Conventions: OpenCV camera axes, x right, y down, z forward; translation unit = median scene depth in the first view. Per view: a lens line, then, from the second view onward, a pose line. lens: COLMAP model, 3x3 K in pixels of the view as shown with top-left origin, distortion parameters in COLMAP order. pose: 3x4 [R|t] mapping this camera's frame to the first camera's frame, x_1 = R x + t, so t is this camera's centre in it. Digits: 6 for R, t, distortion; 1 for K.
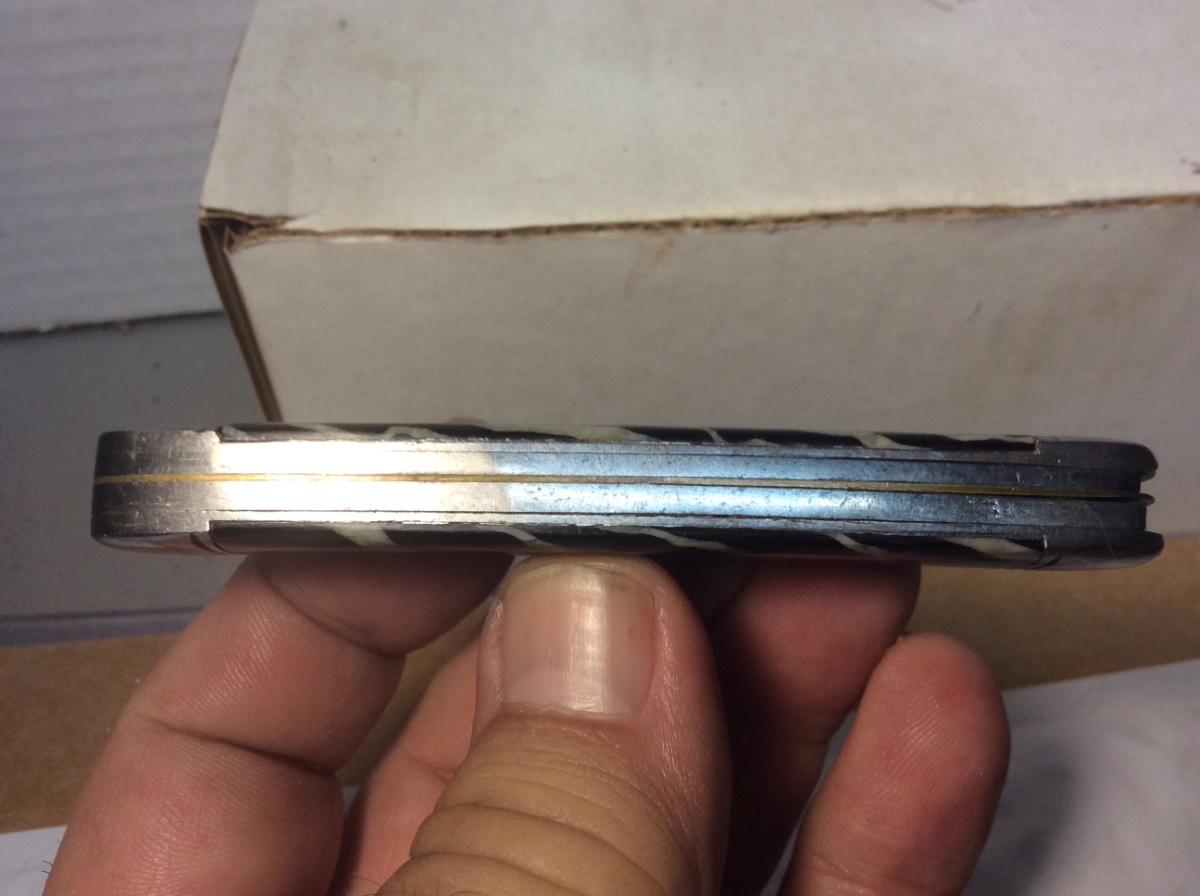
lens RADIAL K [[1132.3, 0, 598.8], [0, 1132.3, 445.2], [0, 0, 1]] dist [-0.030382, 0.000000]
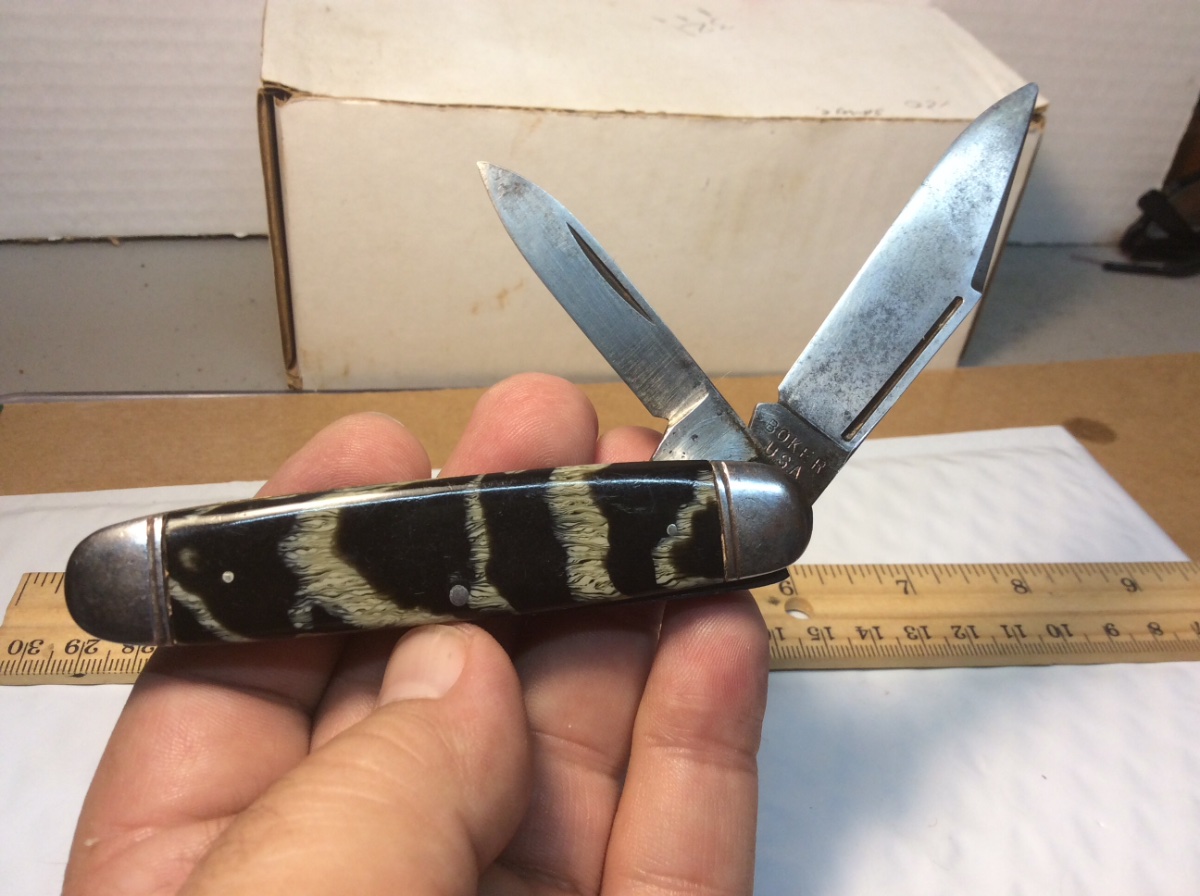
lens RADIAL K [[1093.4, 0, 589.9], [0, 1093.4, 481.6], [0, 0, 1]] dist [-0.001454, -0.051780]
pose [[0.981559, 0.021173, 0.189983, -0.171073], [0.002643, 0.992249, -0.124238, 0.596492], [-0.191141, 0.122449, 0.973895, -0.613555]]
